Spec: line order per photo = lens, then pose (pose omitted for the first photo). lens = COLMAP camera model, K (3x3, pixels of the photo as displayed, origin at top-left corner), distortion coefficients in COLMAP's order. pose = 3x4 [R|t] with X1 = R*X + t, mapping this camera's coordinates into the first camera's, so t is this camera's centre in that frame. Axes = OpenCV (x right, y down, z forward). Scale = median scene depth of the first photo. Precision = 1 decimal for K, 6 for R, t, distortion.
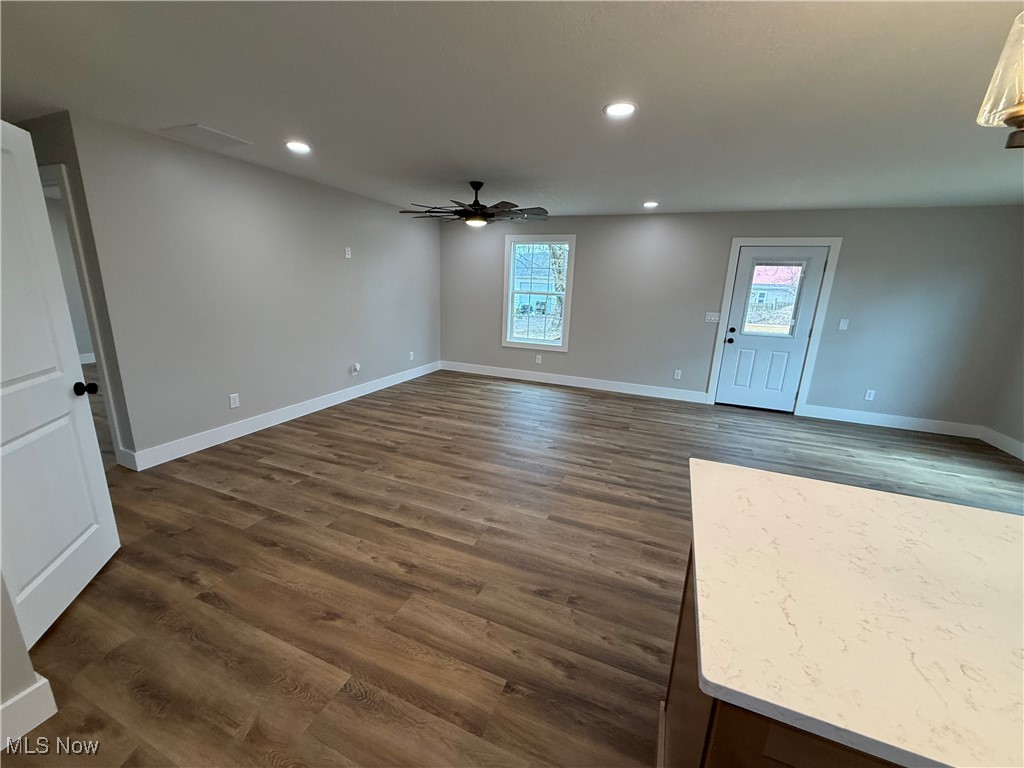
lens RADIAL K [[407.4, 0, 508.4], [0, 407.4, 381.5], [0, 0, 1]] dist [-0.000391, 0.000046]
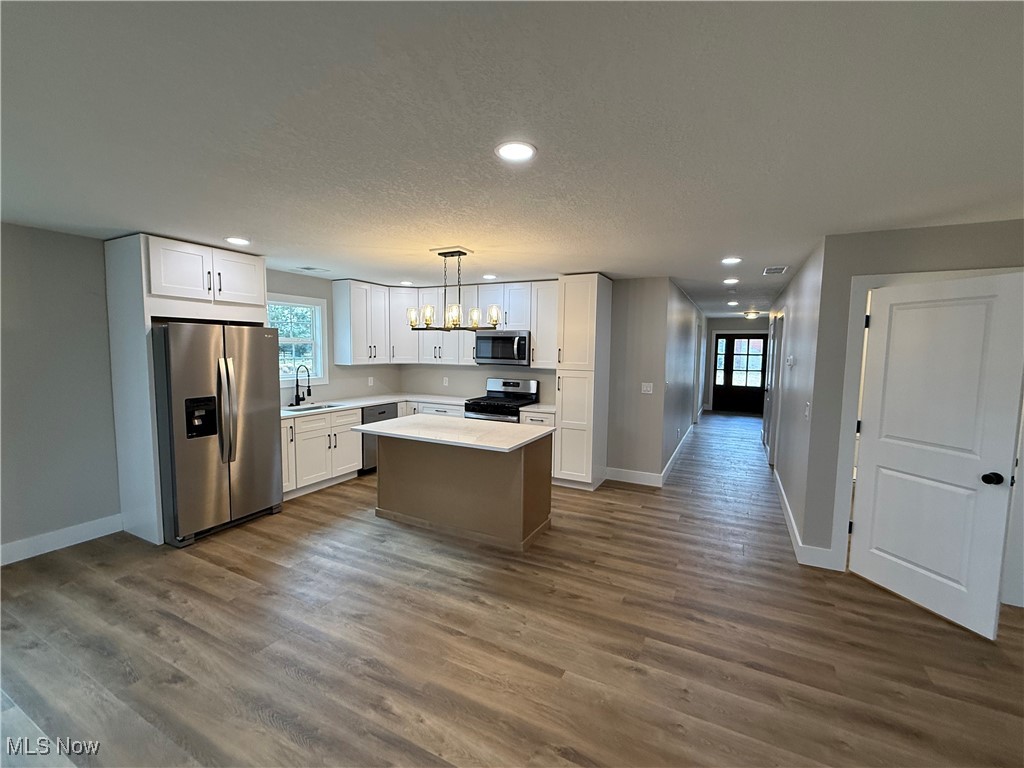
lens RADIAL K [[440.4, 0, 511.9], [0, 440.4, 386.7], [0, 0, 1]] dist [-0.002426, -0.000224]
pose [[-0.995418, -0.056743, 0.076966, 0.196934], [-0.028777, 0.945353, 0.324776, -0.527988], [-0.091188, 0.321073, -0.942654, 1.984397]]
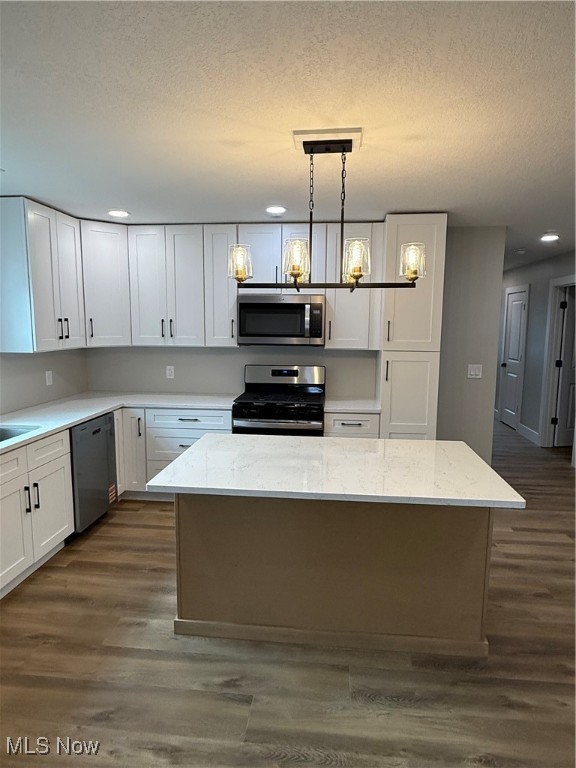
lens RADIAL K [[473.4, 0, 288.0], [0, 473.4, 384.7], [0, 0, 1]] dist [0.000750, 0.003575]
pose [[-0.957647, -0.004806, -0.287904, 0.962279], [-0.107788, 0.933148, 0.342954, -0.317046], [0.267009, 0.359461, -0.894144, 1.278432]]
